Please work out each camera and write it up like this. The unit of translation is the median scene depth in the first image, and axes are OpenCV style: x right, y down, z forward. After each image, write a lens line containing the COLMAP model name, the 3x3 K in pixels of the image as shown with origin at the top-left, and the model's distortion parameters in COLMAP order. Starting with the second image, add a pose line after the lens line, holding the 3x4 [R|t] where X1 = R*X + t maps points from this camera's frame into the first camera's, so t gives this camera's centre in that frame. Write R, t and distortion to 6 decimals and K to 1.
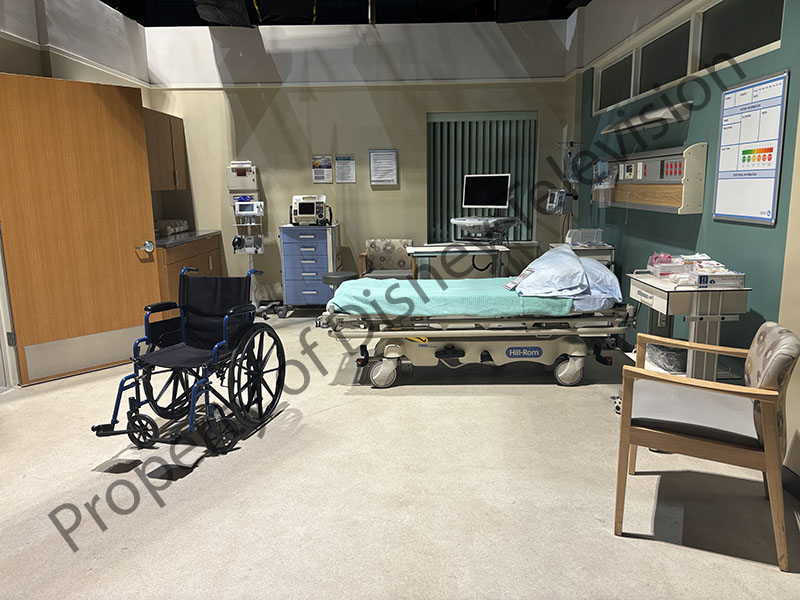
lens RADIAL K [[602.9, 0, 398.9], [0, 602.9, 308.1], [0, 0, 1]] dist [0.017423, -0.015761]
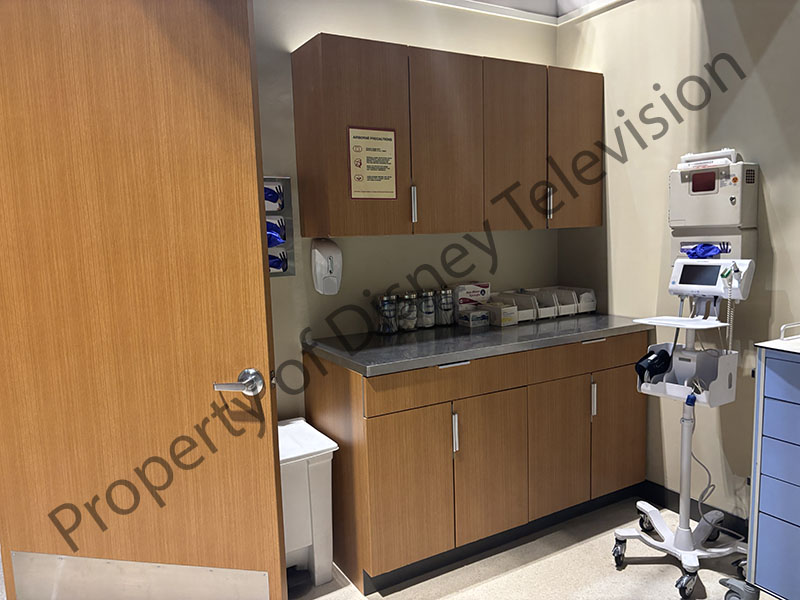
lens RADIAL K [[602.9, 0, 404.9], [0, 602.9, 306.7], [0, 0, 1]] dist [0.017423, -0.015761]
pose [[0.520861, 0.108051, -0.846776, -0.040857], [-0.147020, 0.988489, 0.035700, -0.191837], [0.840886, 0.105898, 0.530751, 0.936523]]
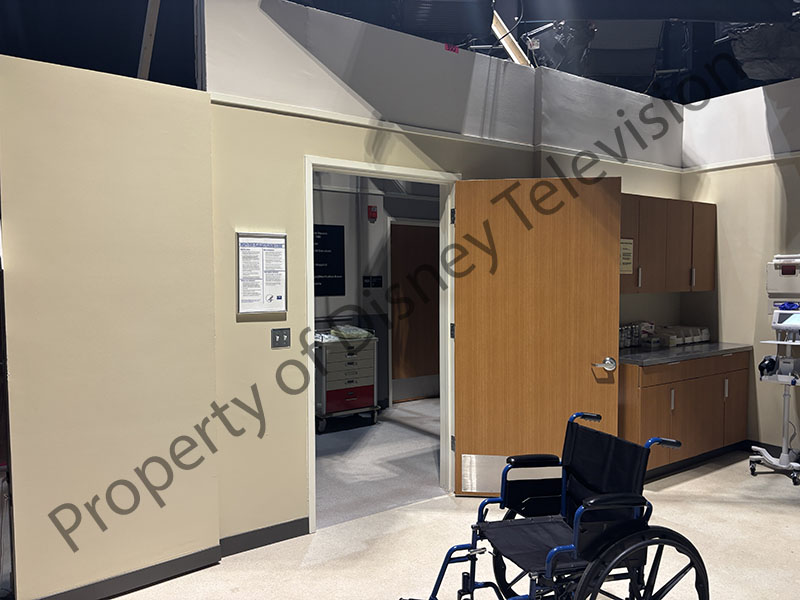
lens RADIAL K [[602.9, 0, 395.8], [0, 602.9, 306.5], [0, 0, 1]] dist [0.017423, -0.015761]
pose [[0.582432, 0.051776, -0.811229, 0.079210], [-0.165176, 0.984688, -0.055744, -0.092048], [0.795921, 0.166463, 0.582066, 0.308220]]
